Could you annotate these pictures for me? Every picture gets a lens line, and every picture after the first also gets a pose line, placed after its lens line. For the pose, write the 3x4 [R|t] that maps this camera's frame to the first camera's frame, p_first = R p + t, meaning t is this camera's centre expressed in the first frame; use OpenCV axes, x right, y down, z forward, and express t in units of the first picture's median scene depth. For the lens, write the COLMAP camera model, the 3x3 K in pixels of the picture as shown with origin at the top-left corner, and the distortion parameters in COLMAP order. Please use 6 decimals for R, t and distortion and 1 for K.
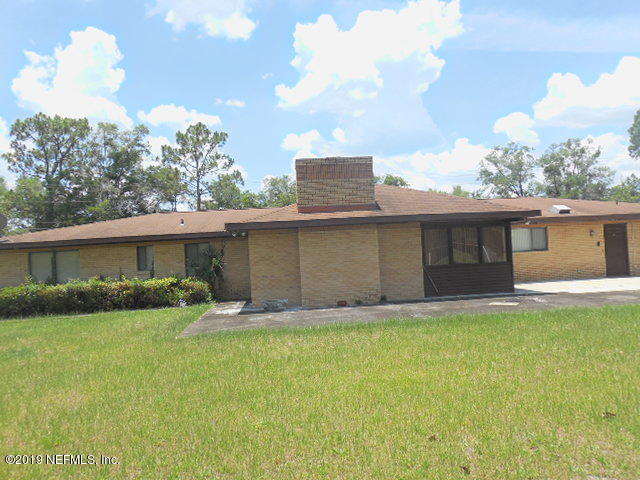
lens RADIAL K [[497.4, 0, 319.1], [0, 497.4, 240.3], [0, 0, 1]] dist [-0.029529, 0.003096]
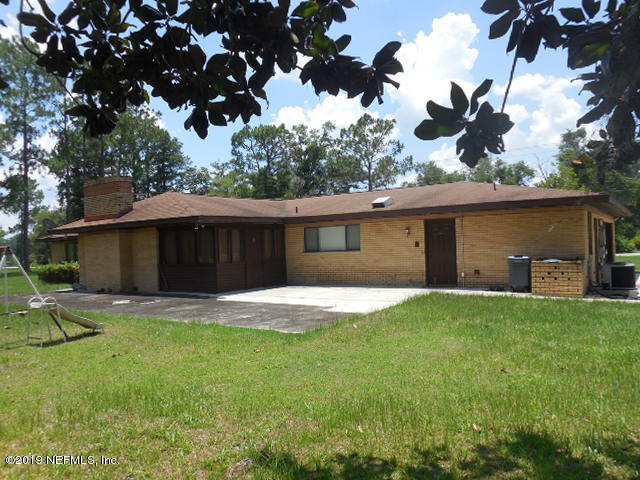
lens RADIAL K [[497.4, 0, 318.9], [0, 497.4, 240.8], [0, 0, 1]] dist [-0.029529, 0.003096]
pose [[0.765741, 0.016881, -0.642928, 0.964158], [0.017833, 0.998714, 0.047463, -0.039677], [0.642902, -0.047810, 0.764455, 0.280440]]
